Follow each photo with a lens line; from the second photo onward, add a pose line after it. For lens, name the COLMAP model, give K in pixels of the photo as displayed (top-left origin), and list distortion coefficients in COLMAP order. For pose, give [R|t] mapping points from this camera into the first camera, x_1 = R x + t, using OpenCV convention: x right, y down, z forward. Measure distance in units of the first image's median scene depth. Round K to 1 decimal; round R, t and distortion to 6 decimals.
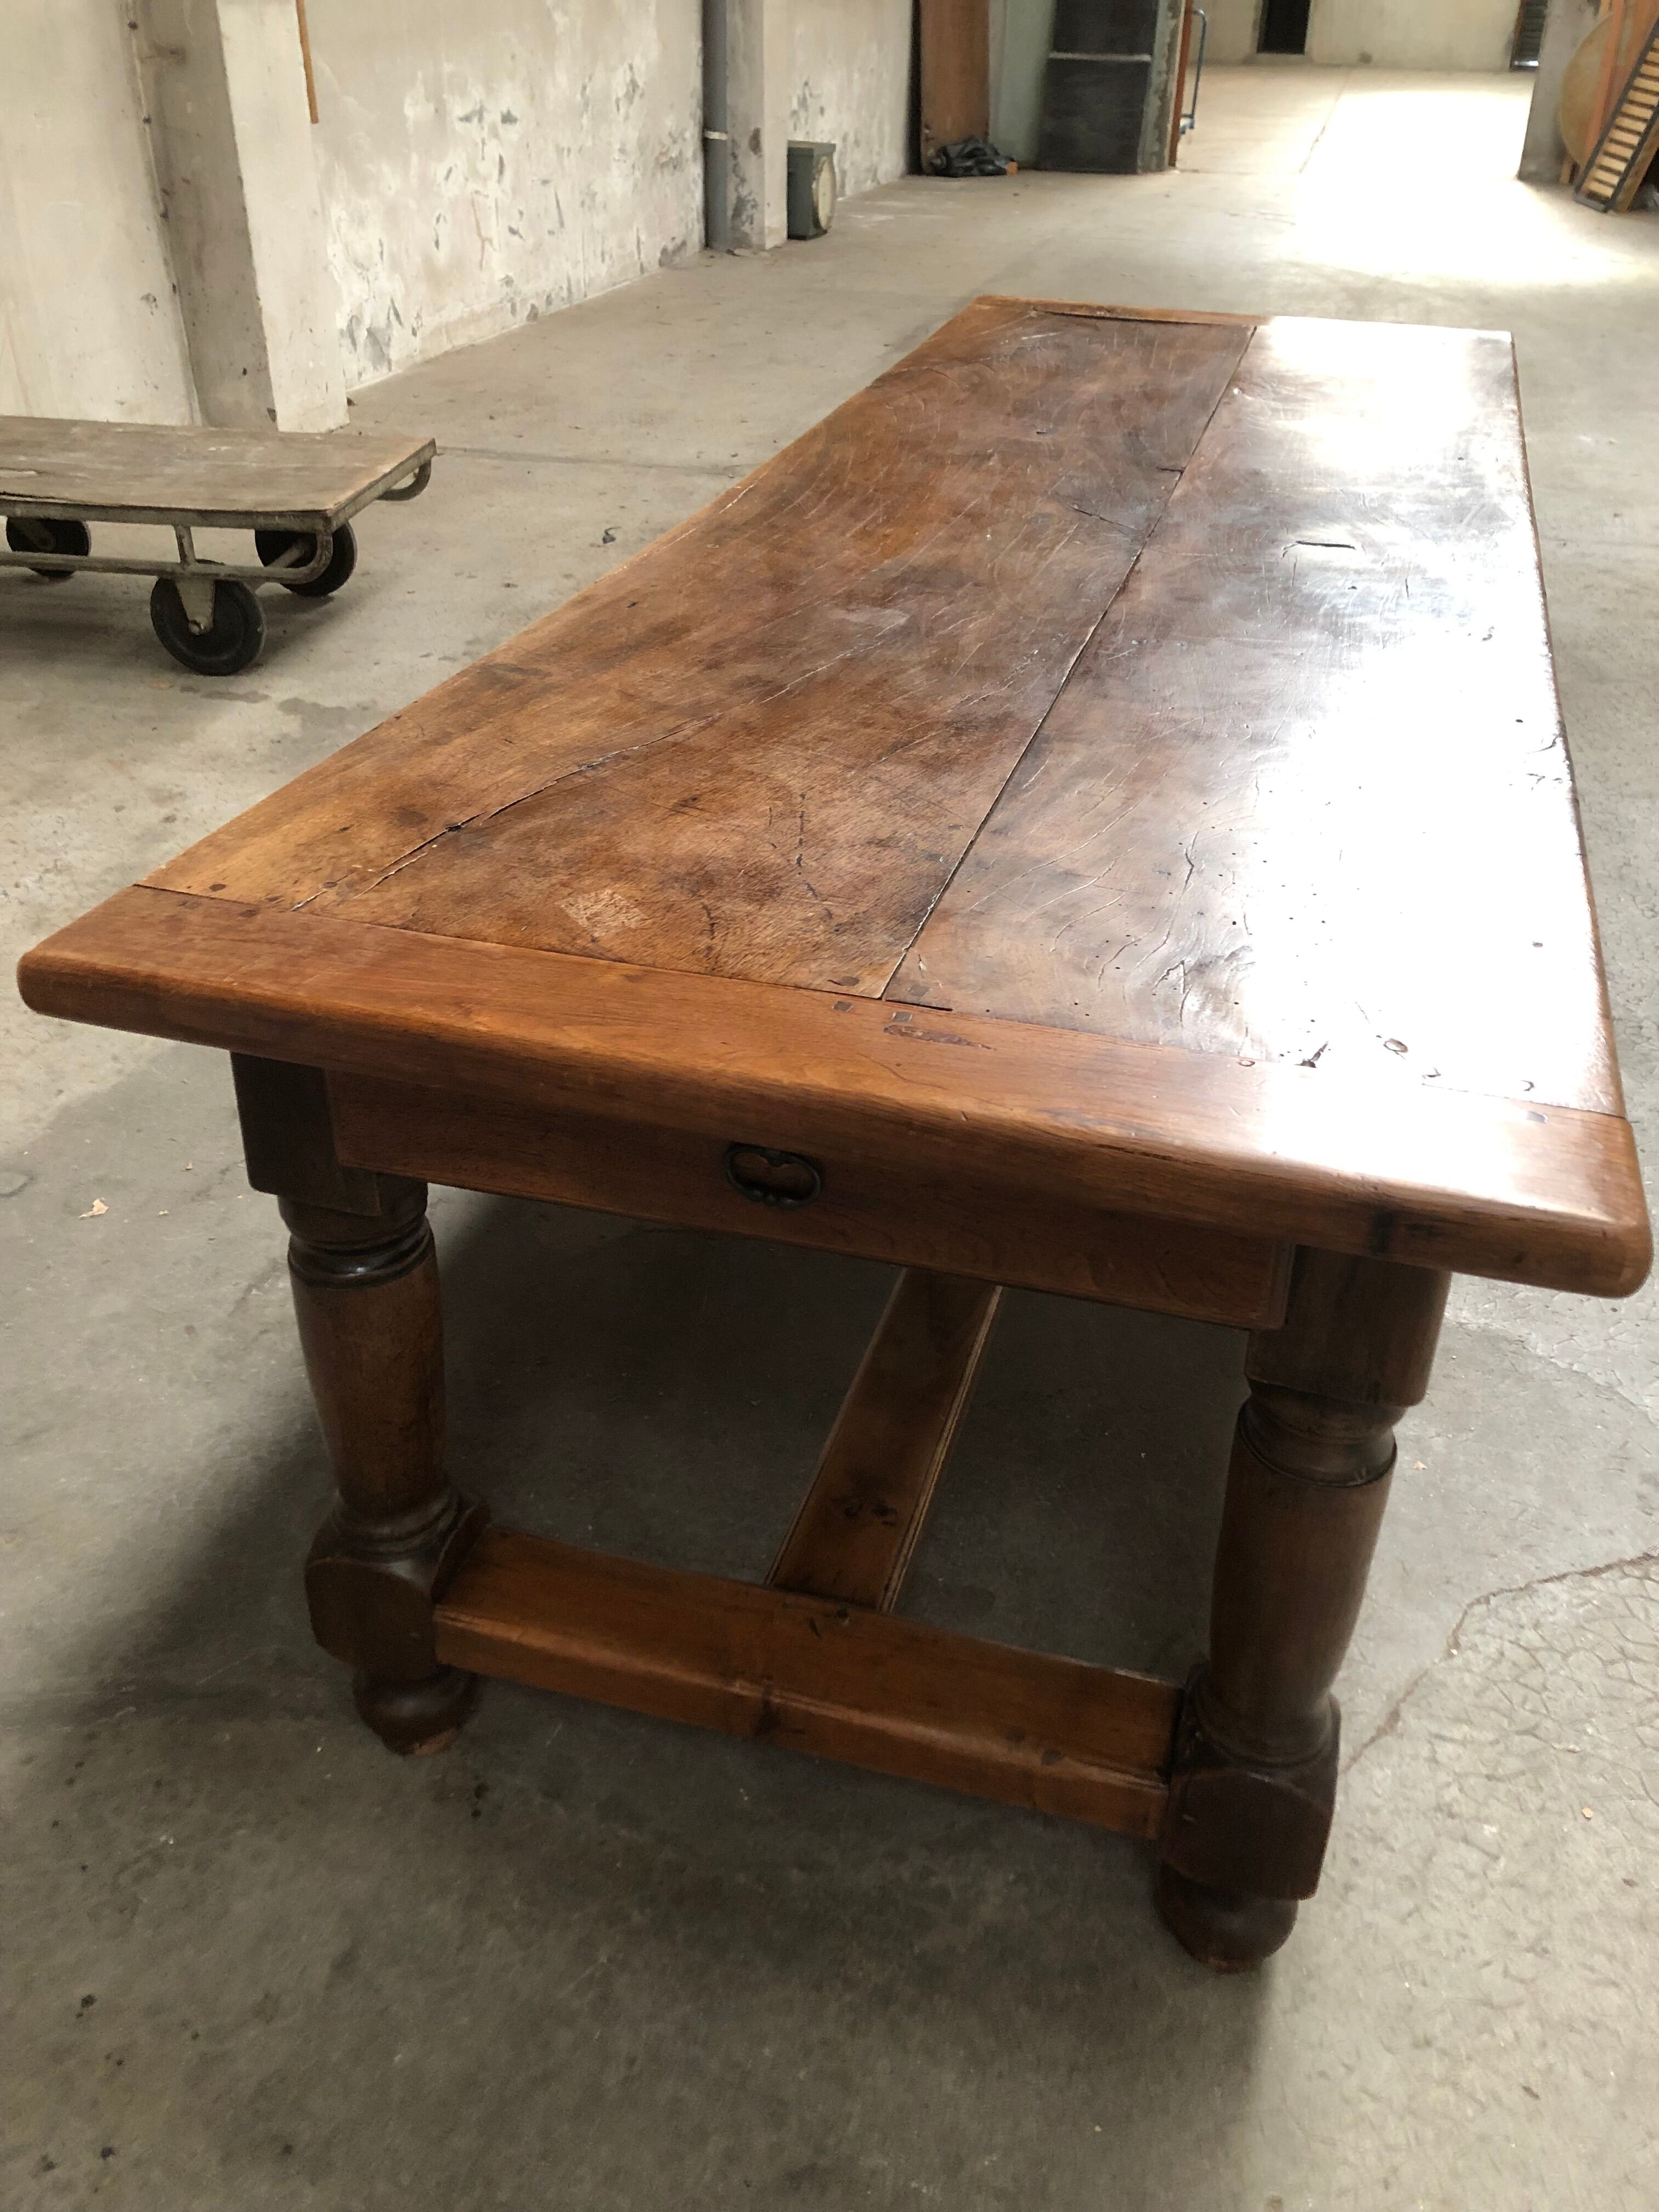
lens RADIAL K [[1794.7, 0, 842.4], [0, 1794.7, 1095.1], [0, 0, 1]] dist [0.042744, -0.033871]
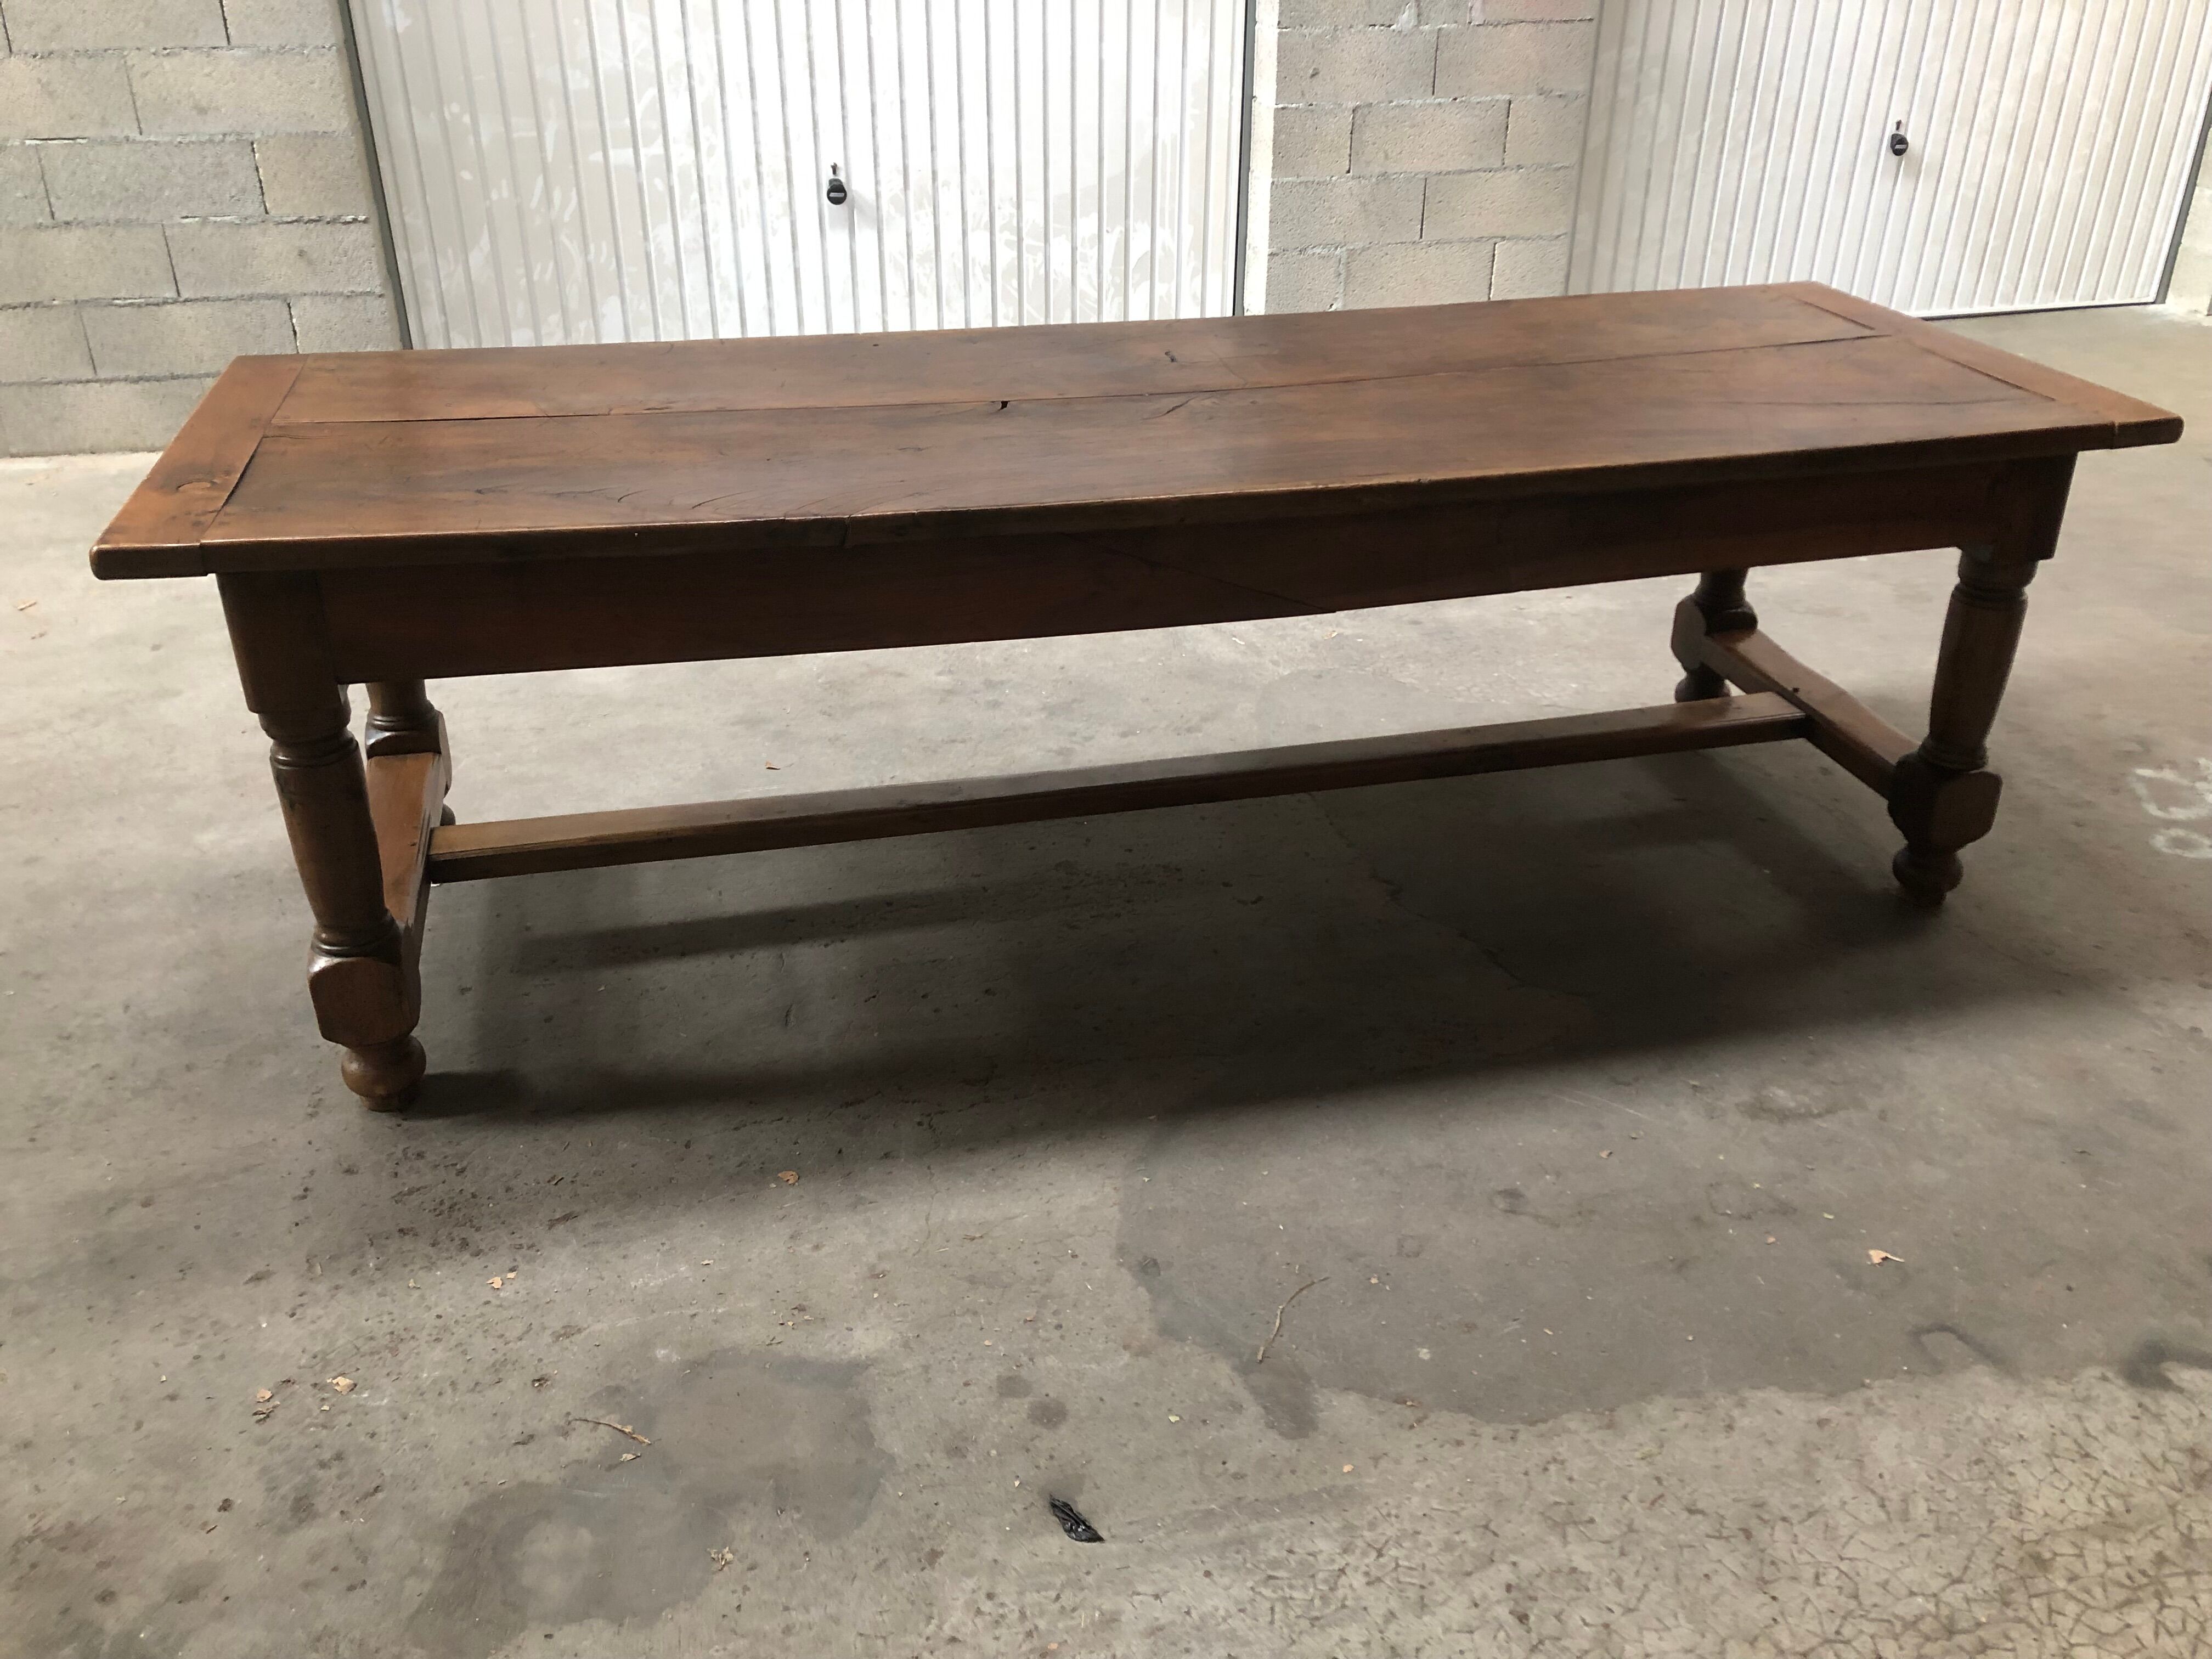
lens RADIAL K [[1794.7, 0, 1113.9], [0, 1794.7, 828.1], [0, 0, 1]] dist [0.042744, -0.033871]
pose [[-0.501007, -0.429376, 0.751417, -0.348876], [0.445804, 0.616151, 0.649321, -0.374413], [-0.741789, 0.660299, -0.117279, 0.526154]]
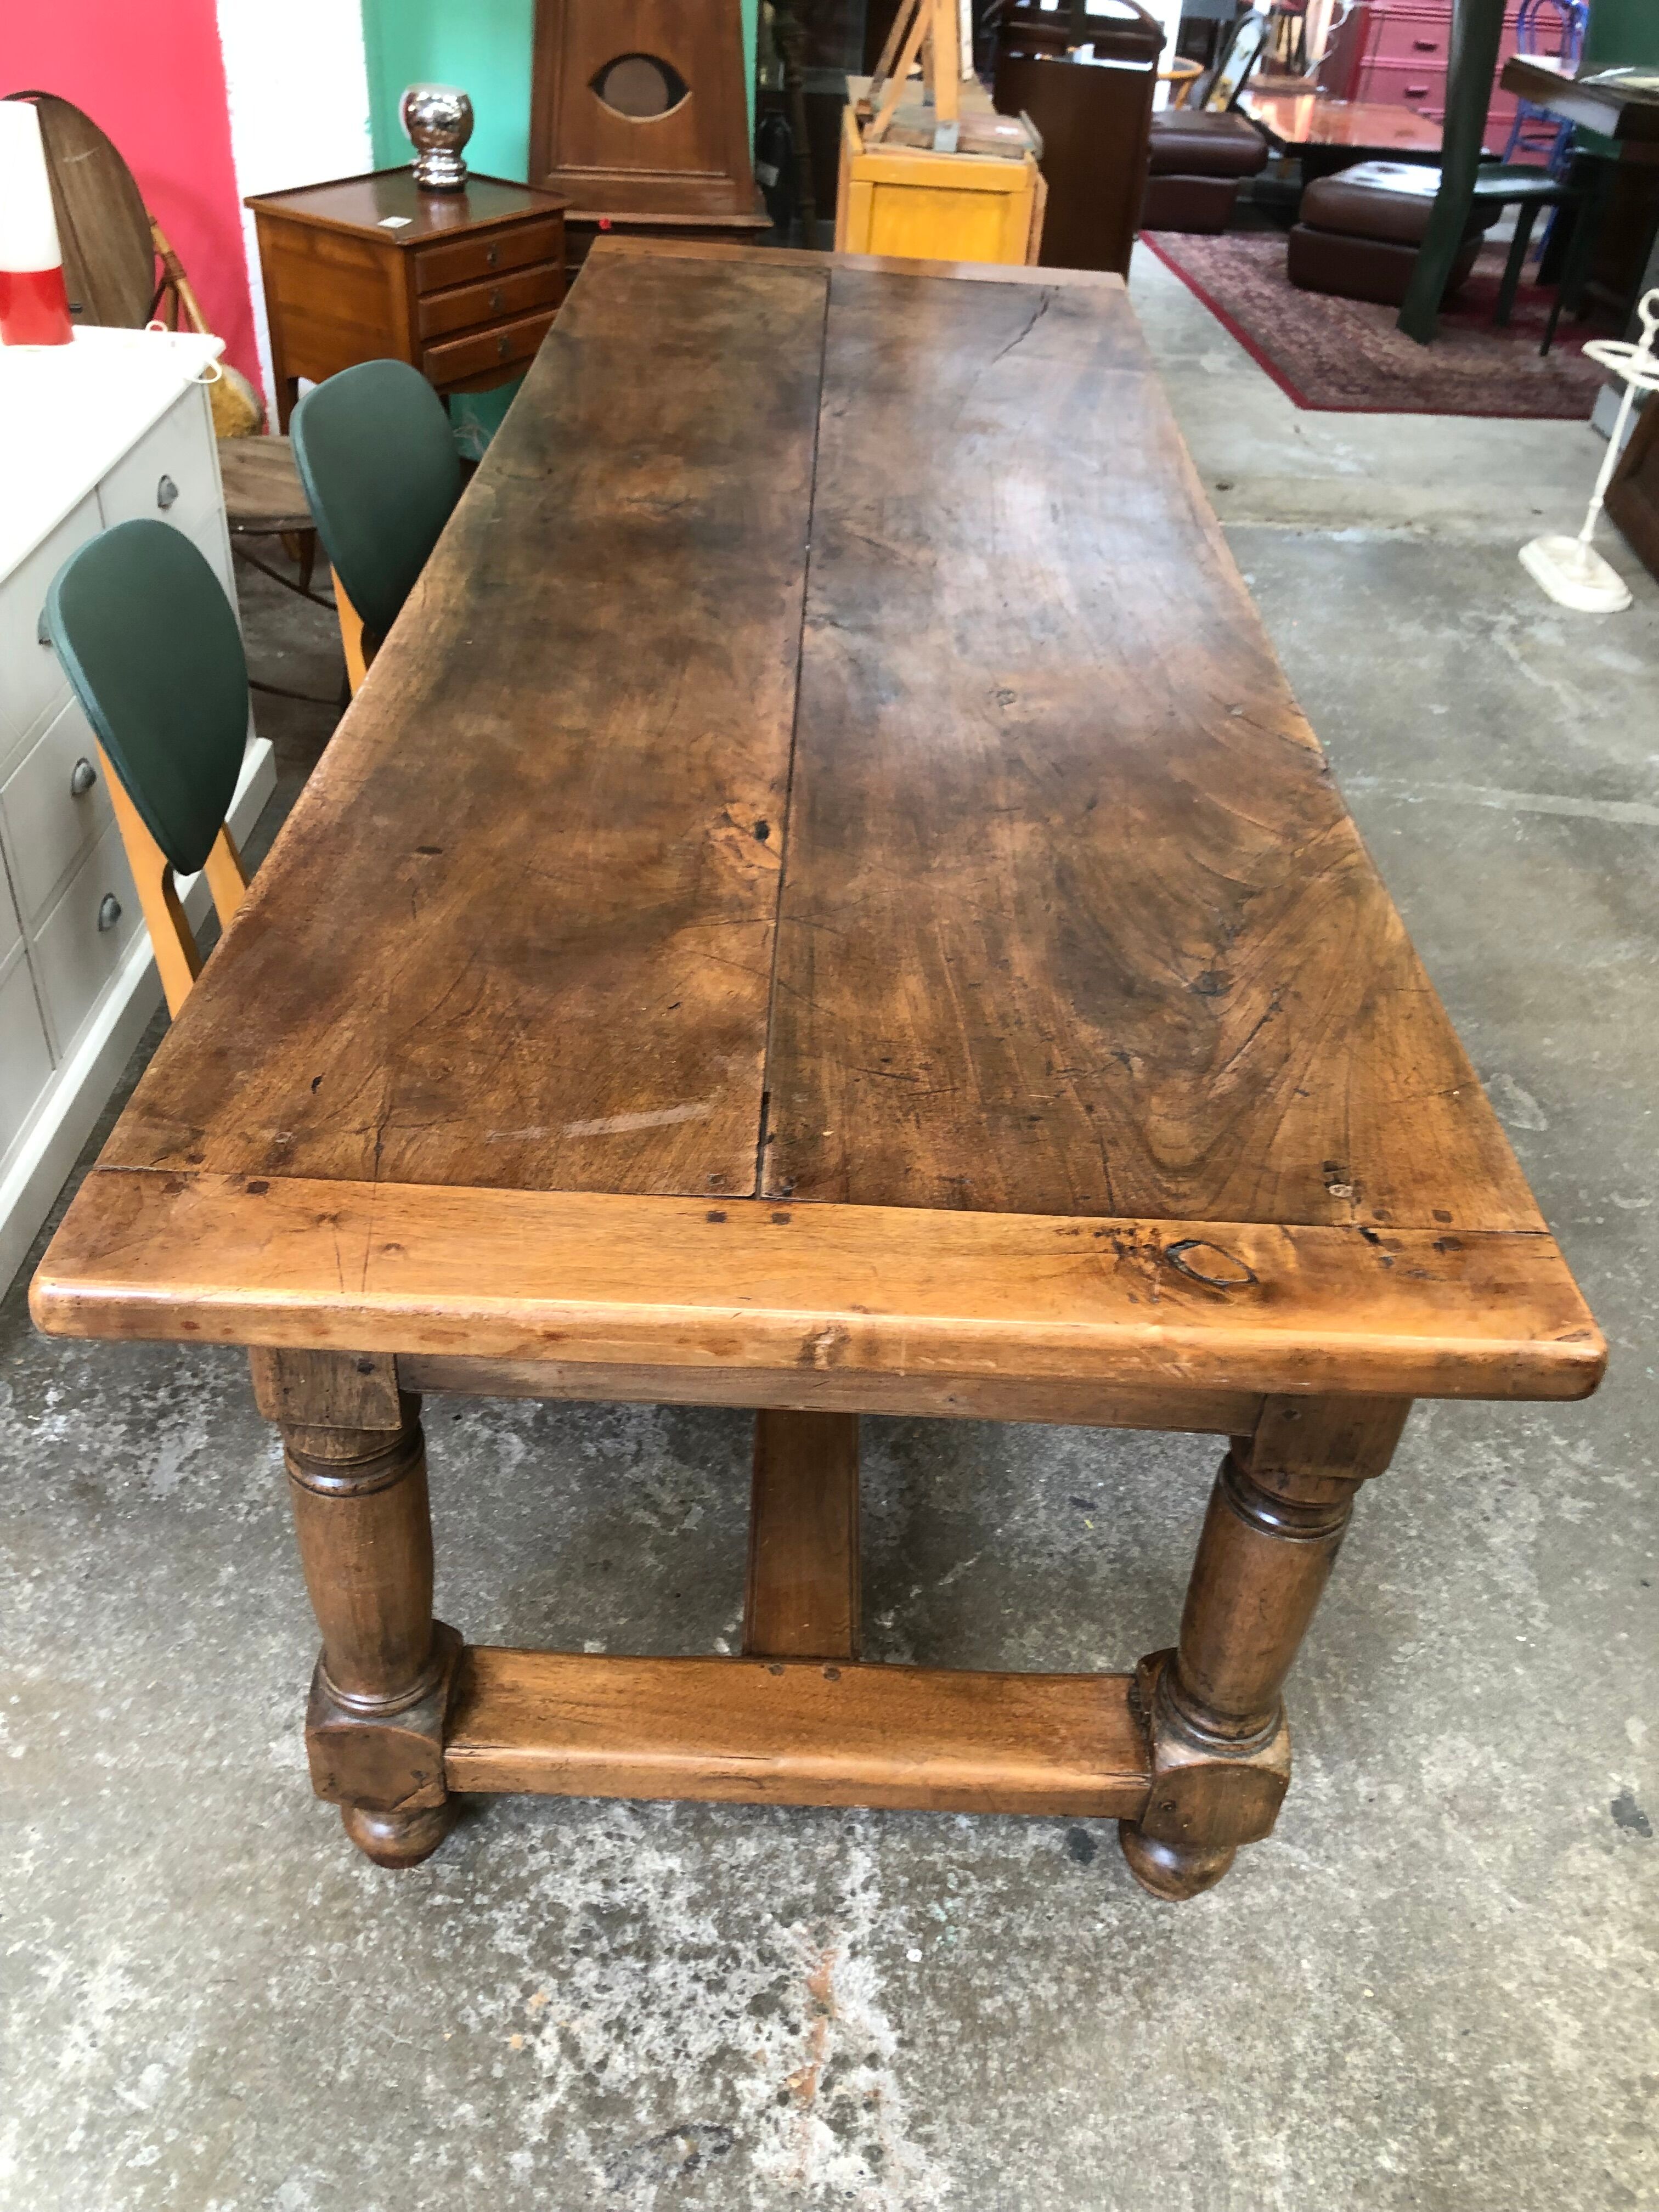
lens RADIAL K [[1794.7, 0, 824.5], [0, 1794.7, 1135.2], [0, 0, 1]] dist [0.042744, -0.033871]
pose [[-0.963568, 0.099959, -0.248084, 0.173183], [-0.200232, 0.345357, 0.916862, -0.433464], [0.177326, 0.933133, -0.312760, 0.621408]]
